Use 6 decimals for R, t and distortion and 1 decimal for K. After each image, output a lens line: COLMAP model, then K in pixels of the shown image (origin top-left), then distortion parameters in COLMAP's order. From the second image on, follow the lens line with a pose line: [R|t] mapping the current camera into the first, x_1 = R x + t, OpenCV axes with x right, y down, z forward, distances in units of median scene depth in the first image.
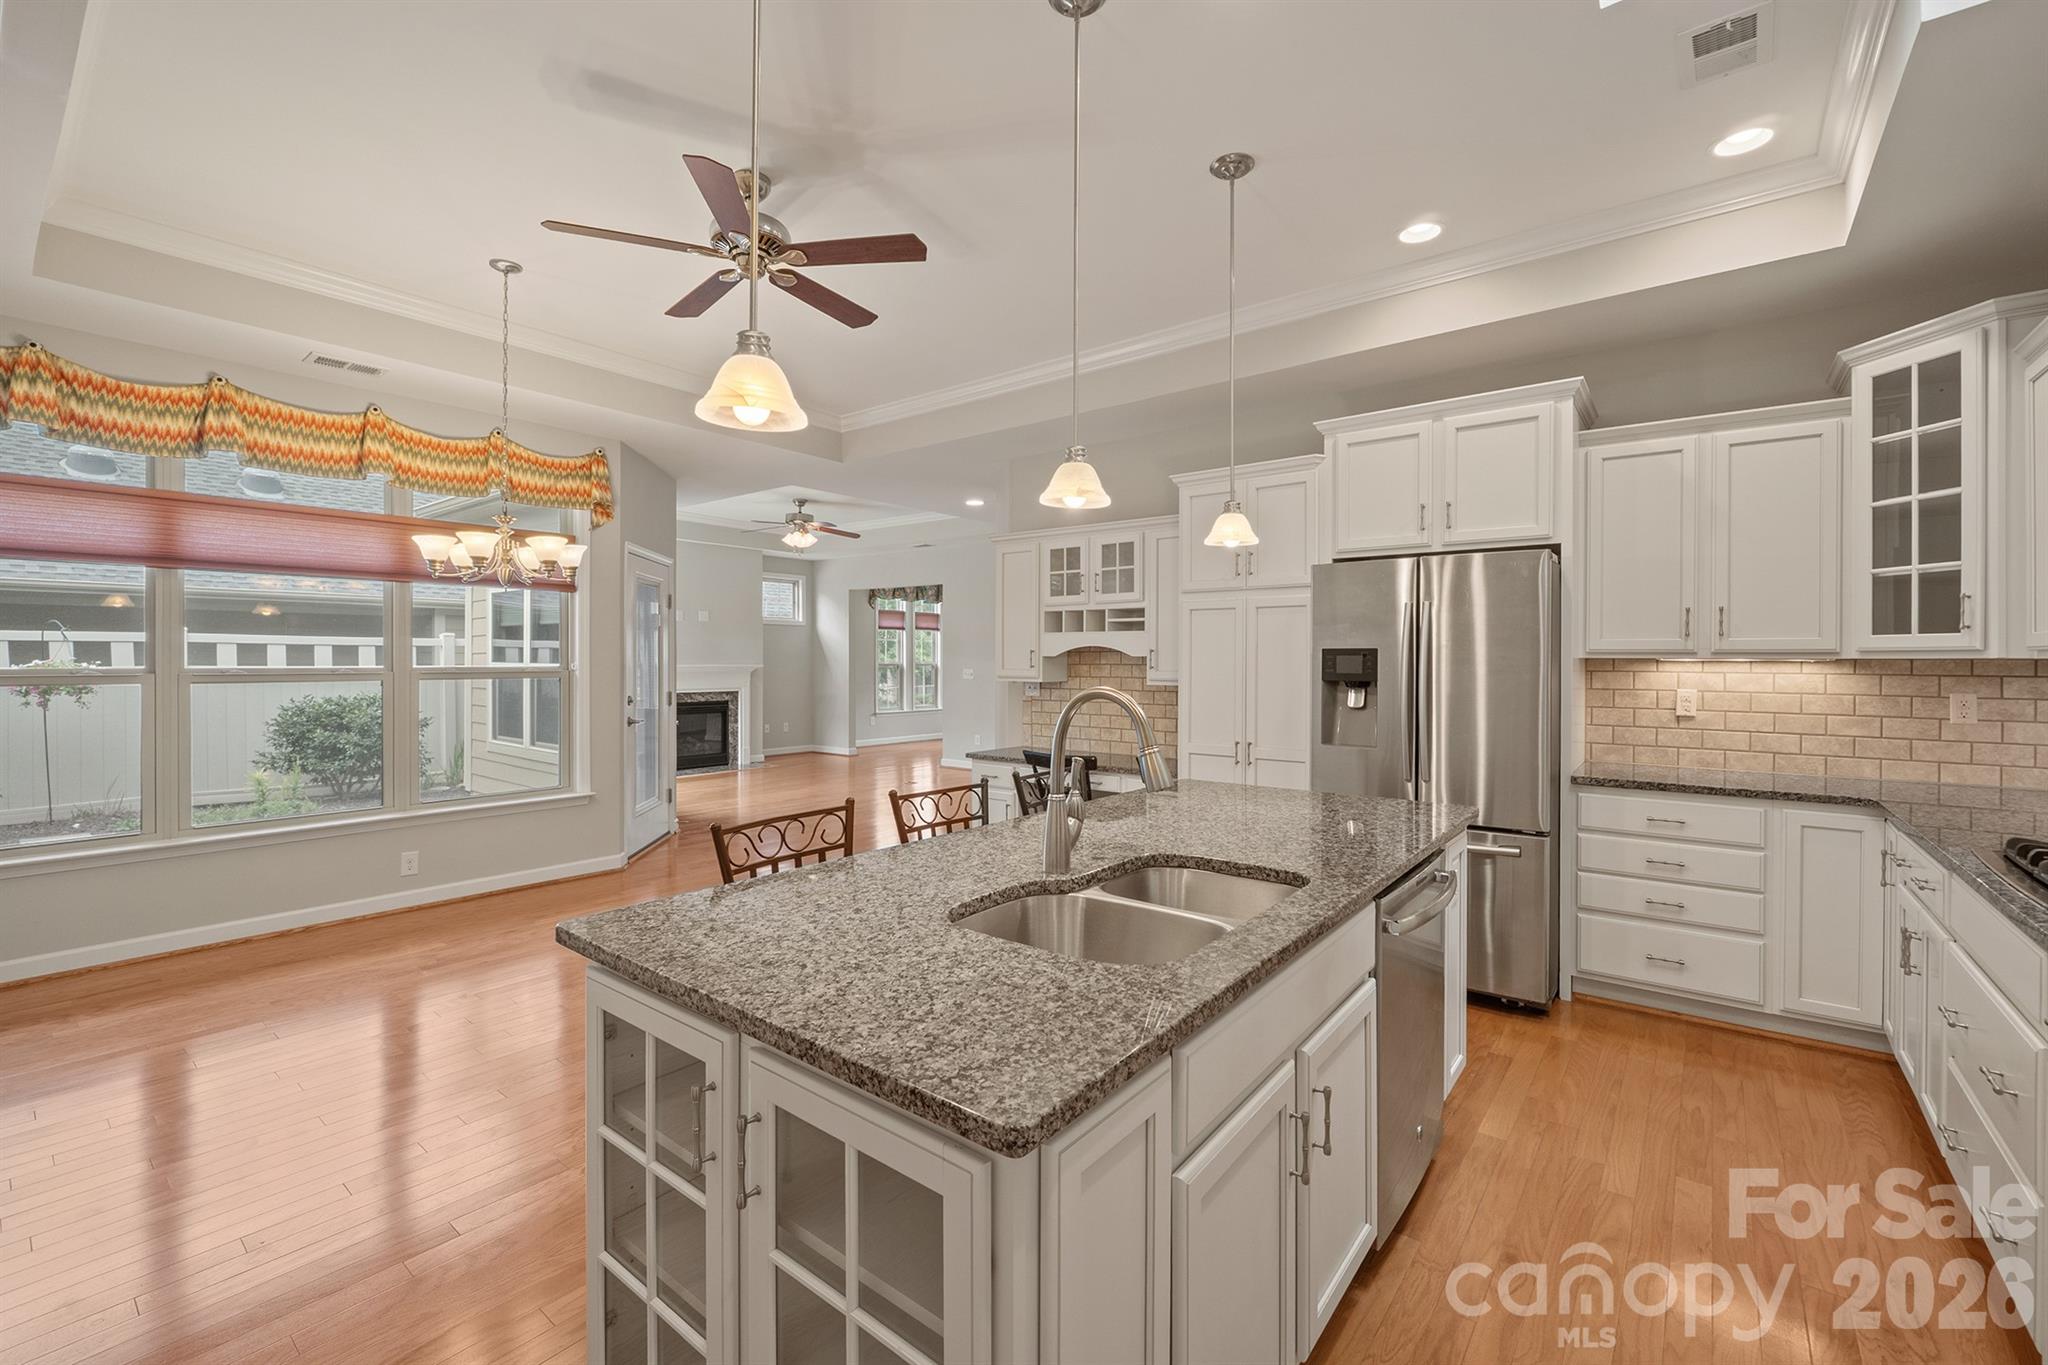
lens RADIAL K [[870.2, 0, 1032.2], [0, 870.2, 660.4], [0, 0, 1]] dist [-0.006772, -0.000346]
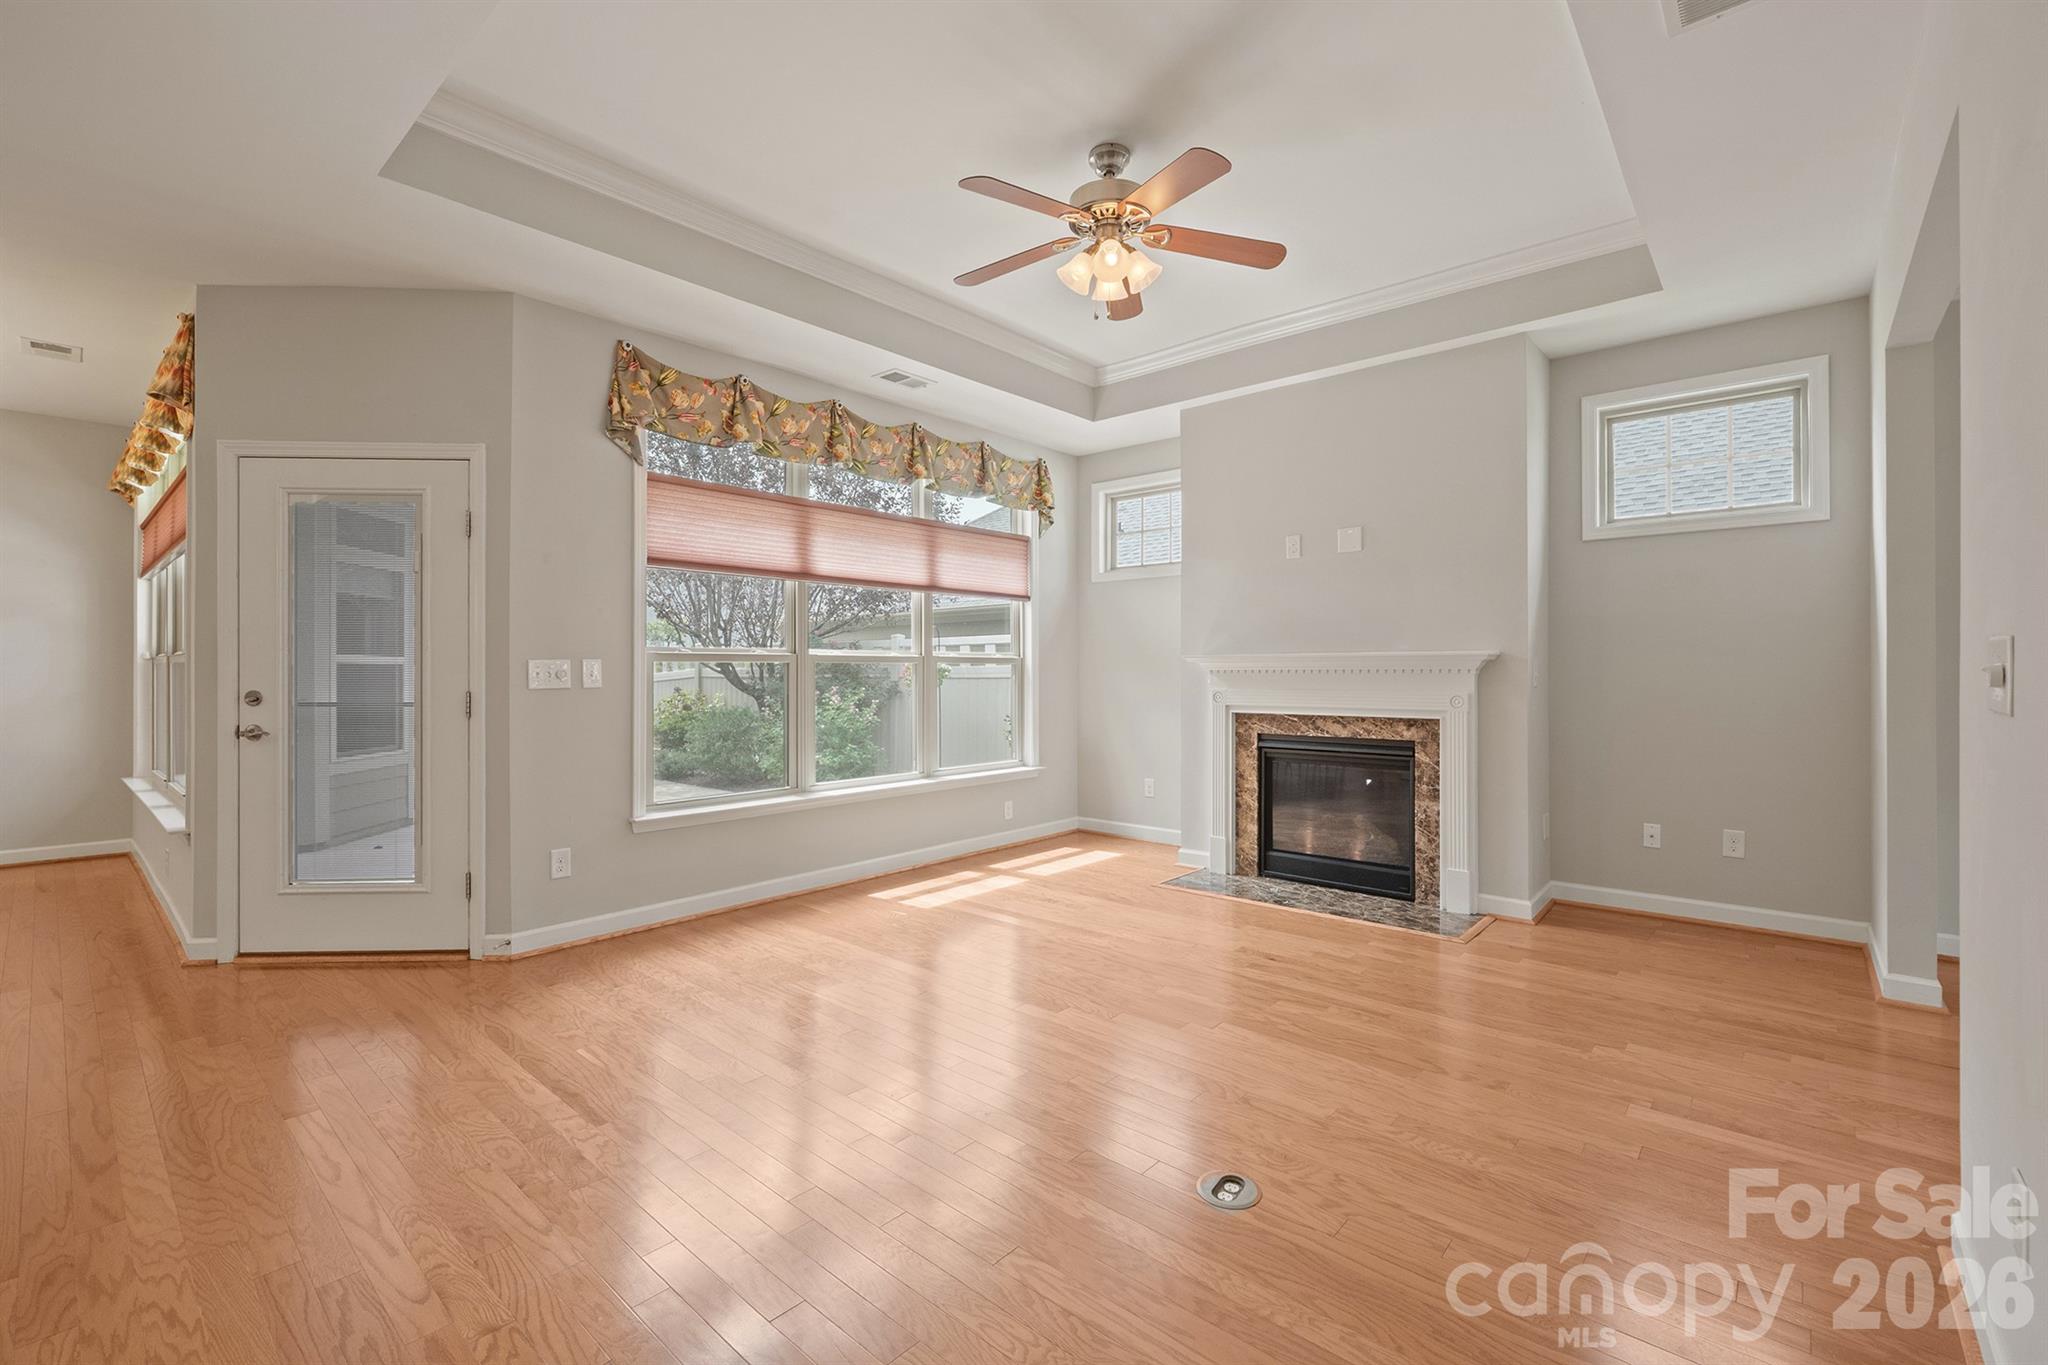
lens RADIAL K [[870.2, 0, 1020.9], [0, 870.2, 674.9], [0, 0, 1]] dist [-0.006772, -0.000346]
pose [[-0.057839, -0.000291, -0.998326, 0.131600], [-0.001116, 0.999999, -0.000227, 0.033764], [0.998325, 0.001101, -0.057839, 1.797574]]
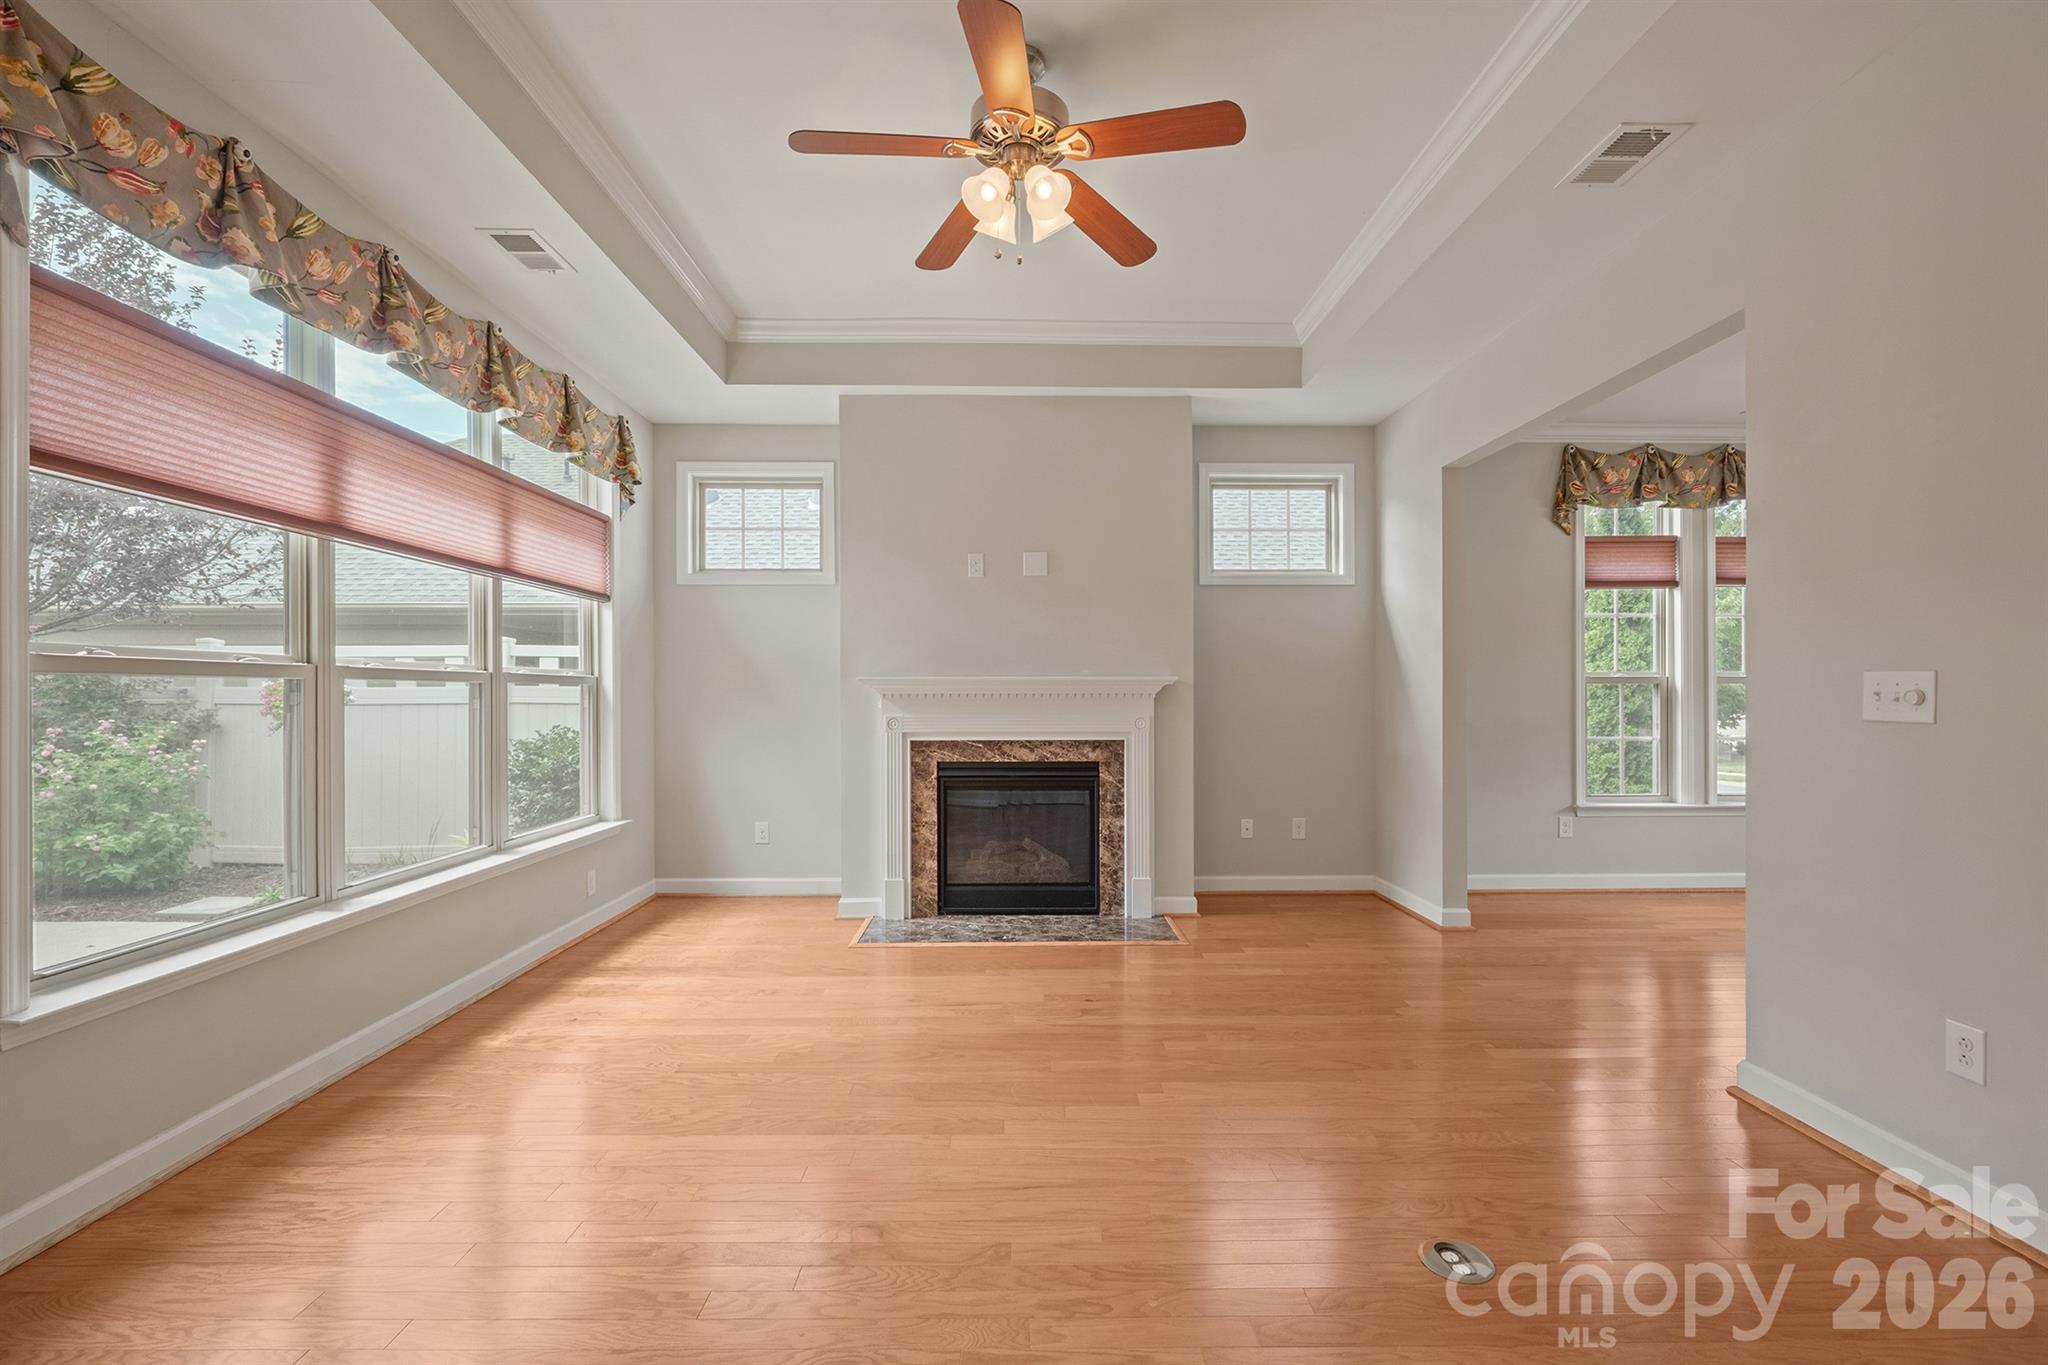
lens RADIAL K [[870.2, 0, 1021.5], [0, 870.2, 702.4], [0, 0, 1]] dist [-0.006772, -0.000346]
pose [[0.626631, 0.001779, -0.779314, -0.094281], [0.001742, 0.999992, 0.003684, 0.033560], [0.779314, -0.003666, 0.626623, 1.508534]]
